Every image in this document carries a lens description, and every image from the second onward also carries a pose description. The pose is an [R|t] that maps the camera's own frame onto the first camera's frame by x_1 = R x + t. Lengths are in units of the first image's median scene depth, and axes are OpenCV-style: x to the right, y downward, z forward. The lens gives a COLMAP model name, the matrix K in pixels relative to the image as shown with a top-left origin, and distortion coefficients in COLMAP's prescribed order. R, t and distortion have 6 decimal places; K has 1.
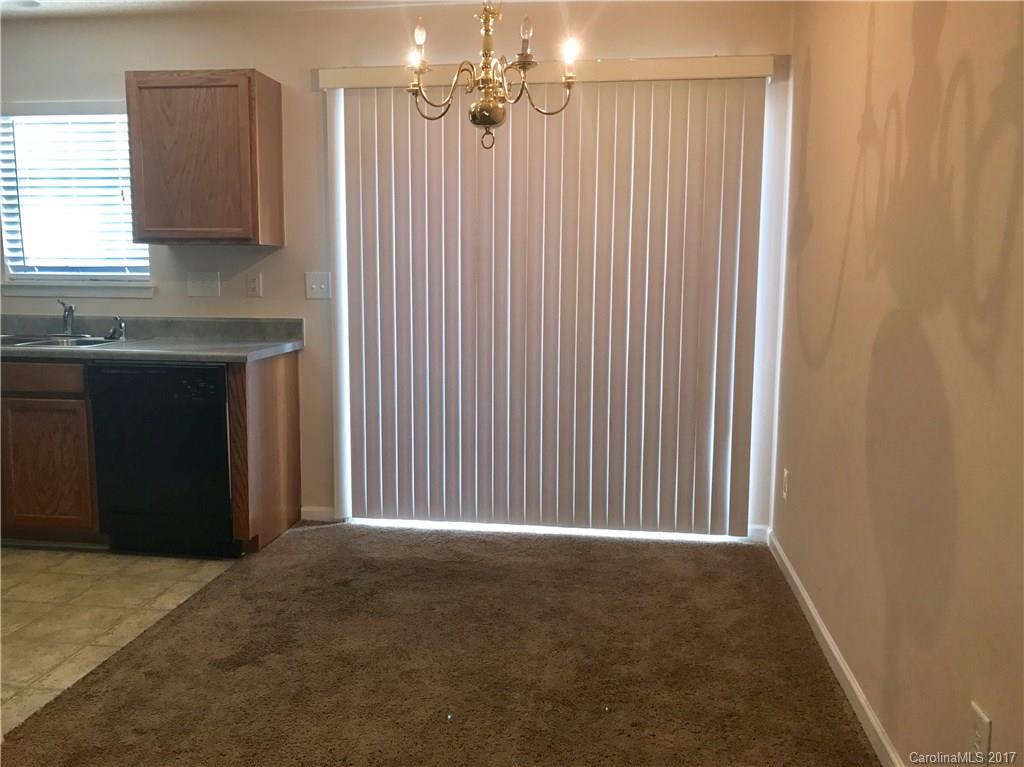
lens RADIAL K [[825.3, 0, 524.7], [0, 825.3, 362.4], [0, 0, 1]] dist [0.005138, -0.000332]
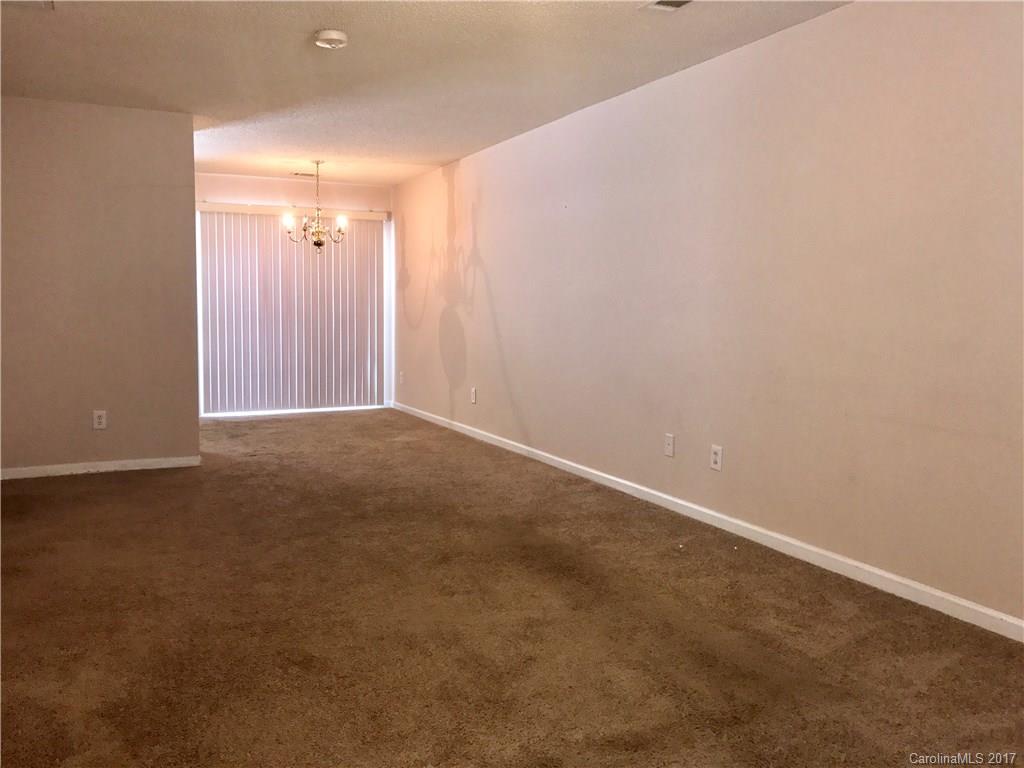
lens RADIAL K [[825.3, 0, 524.7], [0, 825.3, 362.9], [0, 0, 1]] dist [0.005138, -0.000332]
pose [[0.821484, -0.031966, 0.569335, -0.795993], [0.055367, 0.998181, -0.023844, 0.171406], [-0.567538, 0.051110, 0.821760, -1.284453]]
